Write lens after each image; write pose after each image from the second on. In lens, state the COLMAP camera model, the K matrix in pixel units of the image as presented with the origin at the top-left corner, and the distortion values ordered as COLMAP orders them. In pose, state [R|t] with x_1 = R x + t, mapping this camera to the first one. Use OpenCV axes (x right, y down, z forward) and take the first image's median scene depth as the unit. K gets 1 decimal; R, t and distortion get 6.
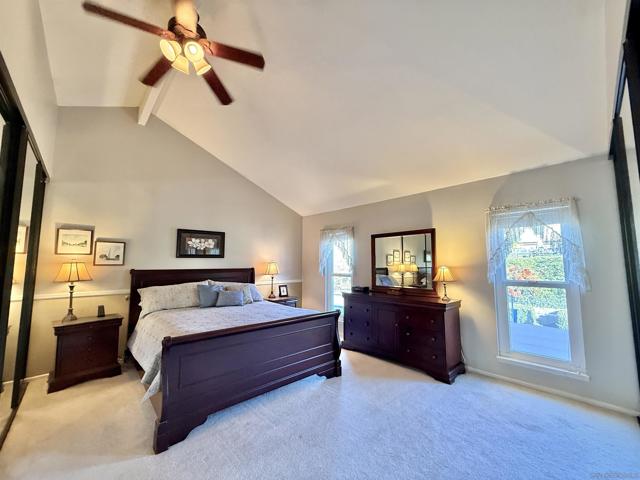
lens RADIAL K [[255.1, 0, 306.2], [0, 255.1, 258.8], [0, 0, 1]] dist [0.000592, -0.000094]
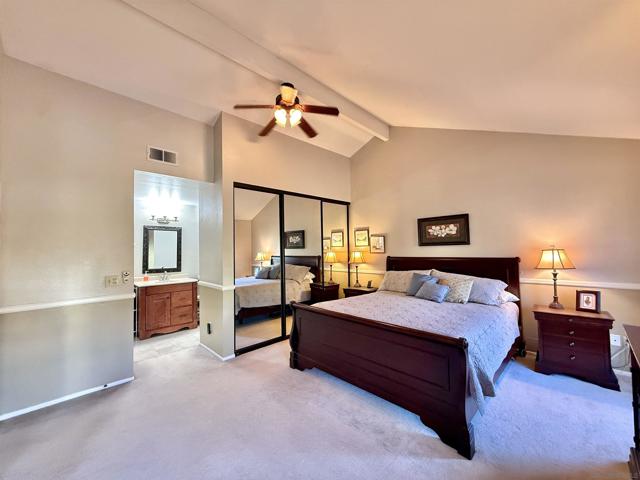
lens RADIAL K [[255.1, 0, 318.6], [0, 255.1, 239.6], [0, 0, 1]] dist [0.000592, -0.000094]
pose [[0.068778, -0.050338, -0.996361, 0.520601], [0.025148, 0.998496, -0.048710, 0.009492], [0.997315, -0.021707, 0.069940, 0.499479]]
